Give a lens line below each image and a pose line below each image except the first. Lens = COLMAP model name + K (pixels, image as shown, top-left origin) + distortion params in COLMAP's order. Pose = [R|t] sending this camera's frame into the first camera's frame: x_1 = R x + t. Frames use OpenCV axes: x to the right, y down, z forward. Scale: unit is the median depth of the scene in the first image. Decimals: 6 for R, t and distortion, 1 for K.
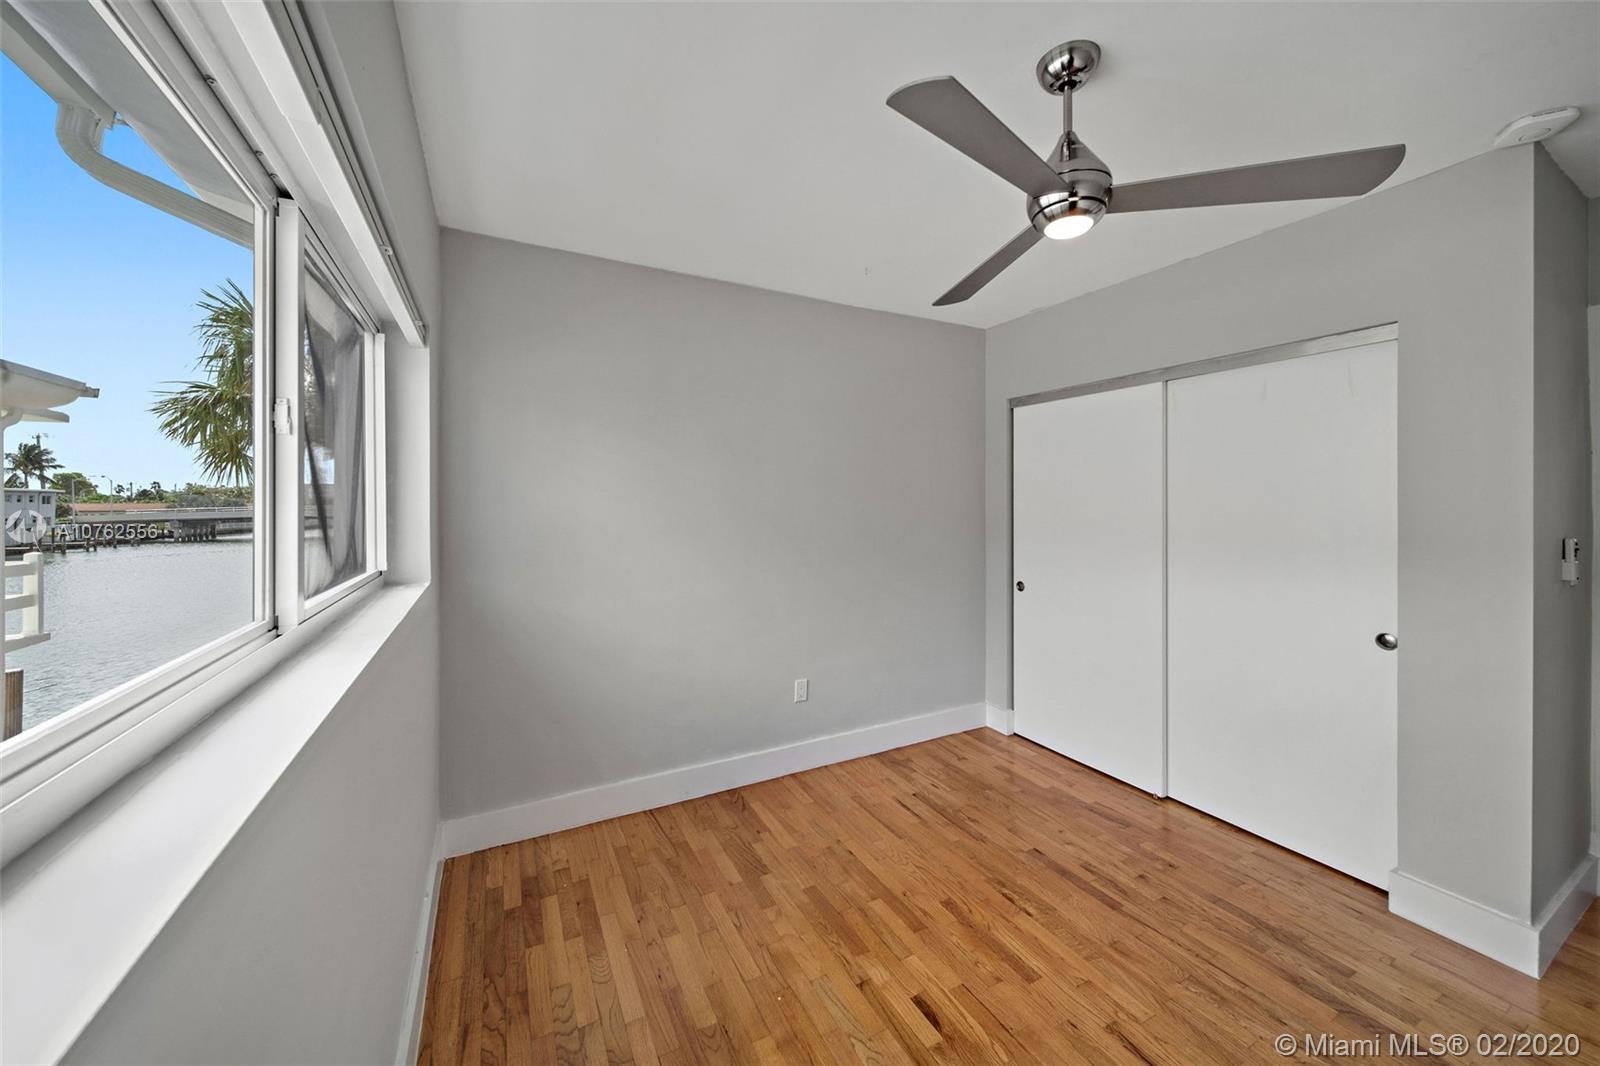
lens RADIAL K [[592.7, 0, 802.3], [0, 592.7, 501.9], [0, 0, 1]] dist [0.000147, -0.000036]
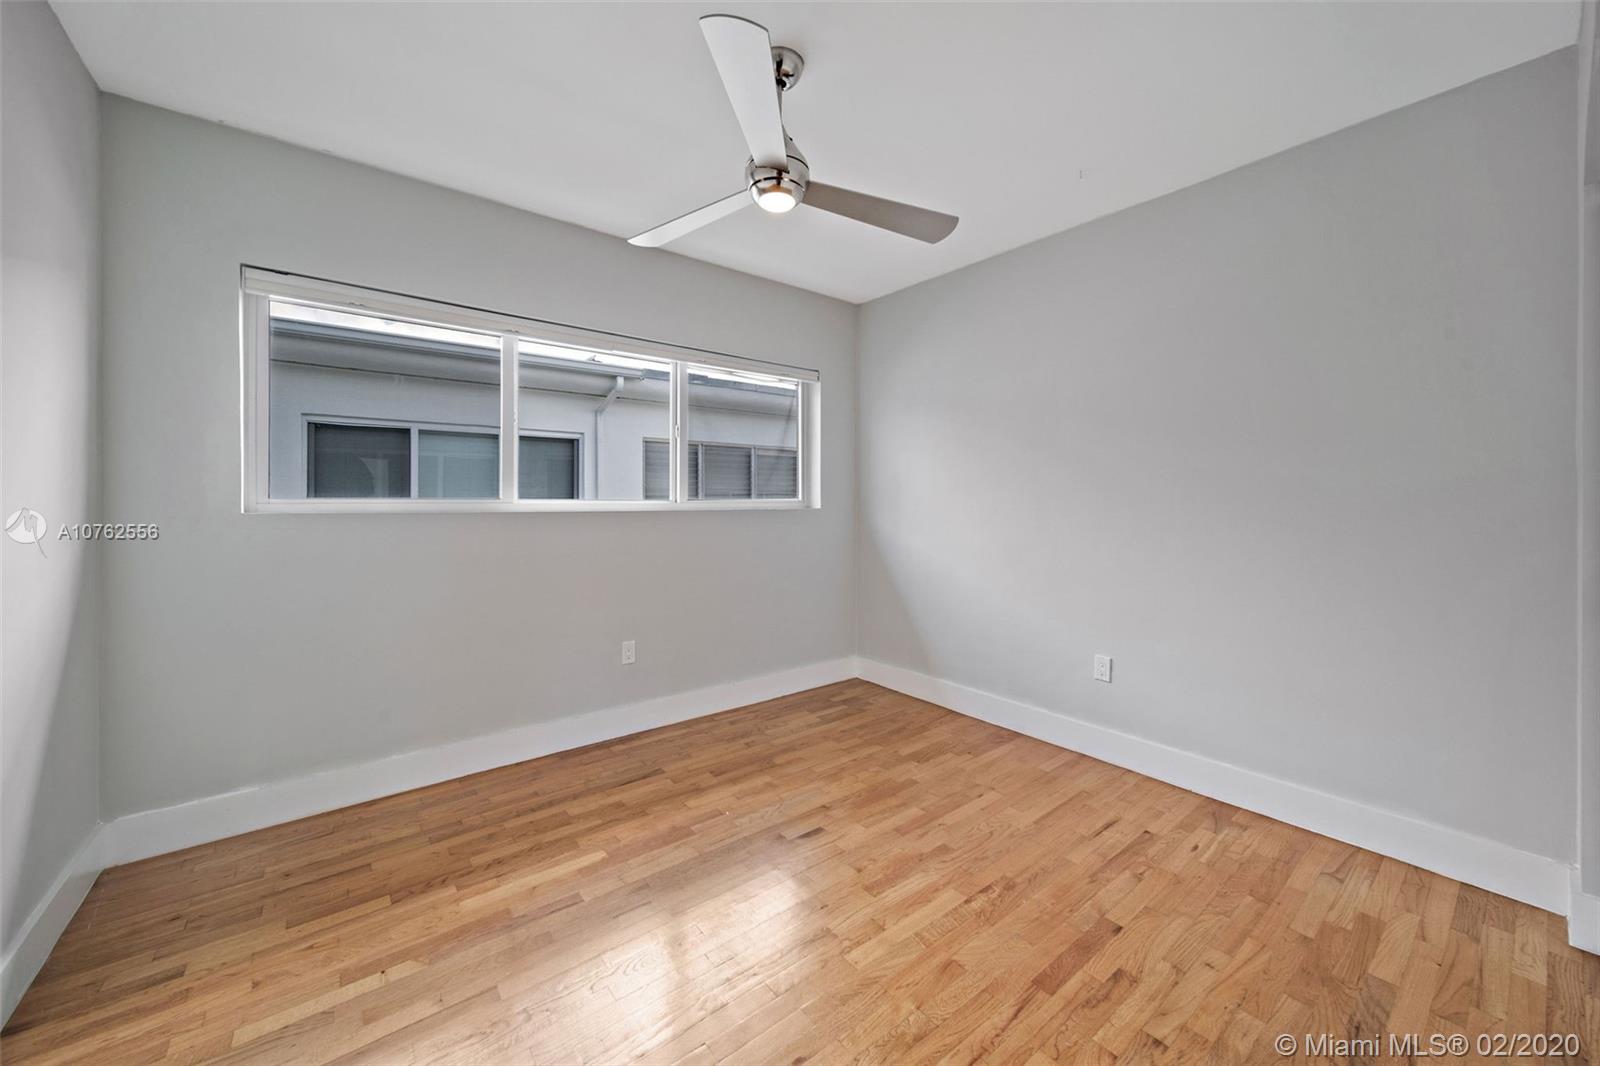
lens RADIAL K [[592.7, 0, 802.3], [0, 592.7, 501.9], [0, 0, 1]] dist [0.000147, -0.000036]
pose [[0.178218, 0.001397, -0.983990, 1.060683], [-0.000614, 0.999999, 0.001308, 0.082248], [0.983991, 0.000371, 0.178219, 0.522605]]
